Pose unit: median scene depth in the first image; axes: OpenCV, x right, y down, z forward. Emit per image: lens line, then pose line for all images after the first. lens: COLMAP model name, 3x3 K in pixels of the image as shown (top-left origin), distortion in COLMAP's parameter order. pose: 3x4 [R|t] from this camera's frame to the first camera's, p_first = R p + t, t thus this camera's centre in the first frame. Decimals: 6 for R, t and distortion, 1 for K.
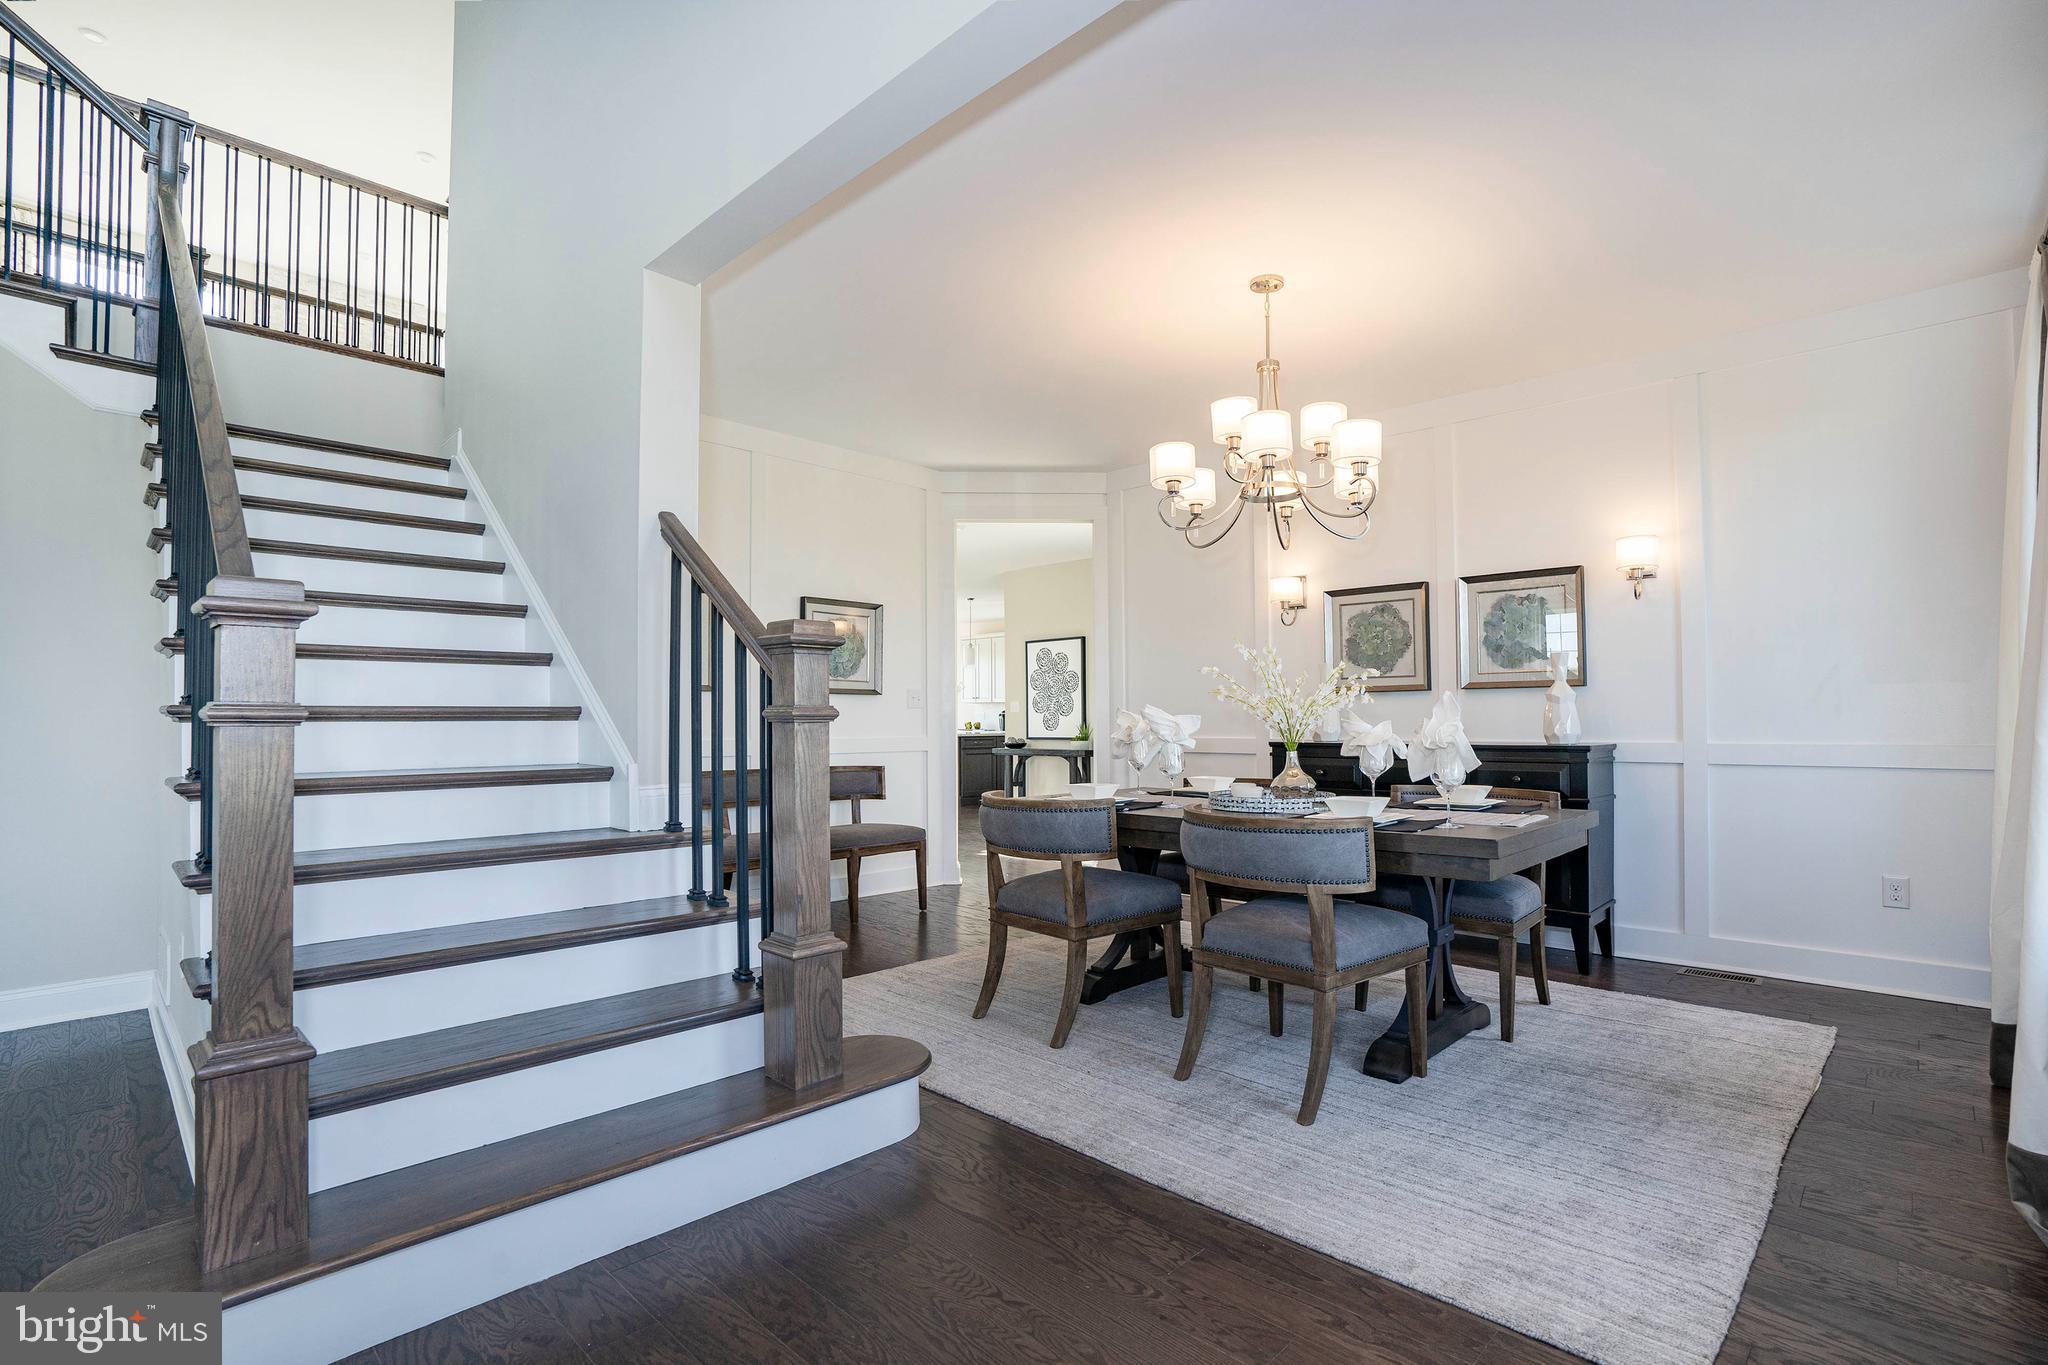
lens RADIAL K [[958.6, 0, 976.4], [0, 958.6, 716.8], [0, 0, 1]] dist [-0.080709, 0.034277]
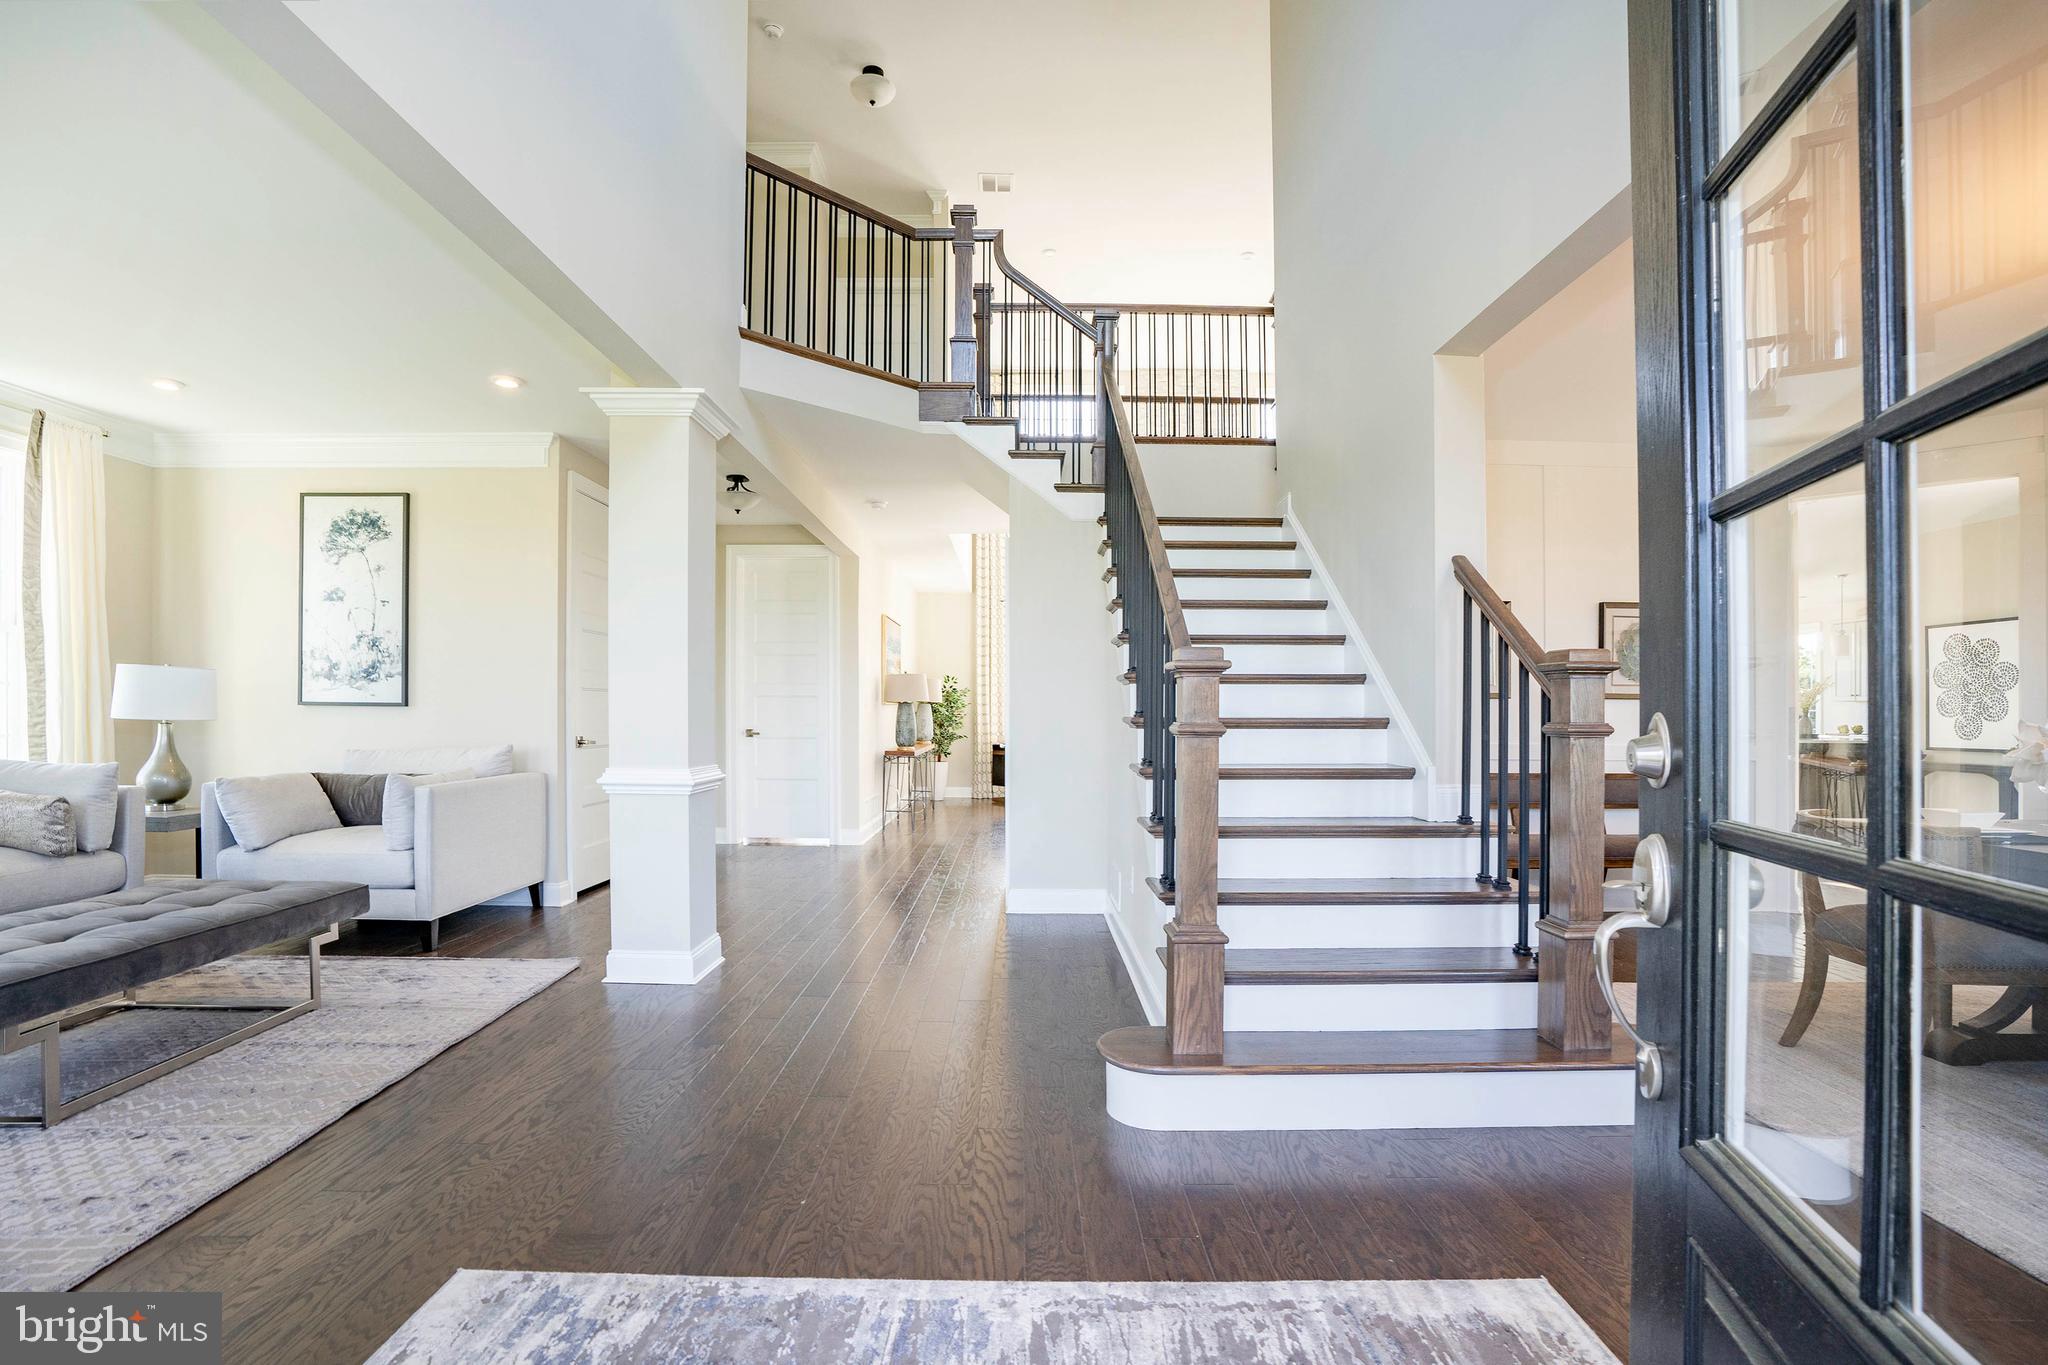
lens RADIAL K [[950.9, 0, 1061.7], [0, 950.9, 682.0], [0, 0, 1]] dist [-0.072465, 0.027488]
pose [[0.750787, -0.011381, -0.660446, 0.088470], [-0.010617, 0.999514, -0.029294, -0.020273], [0.660459, 0.029006, 0.750302, -0.246453]]
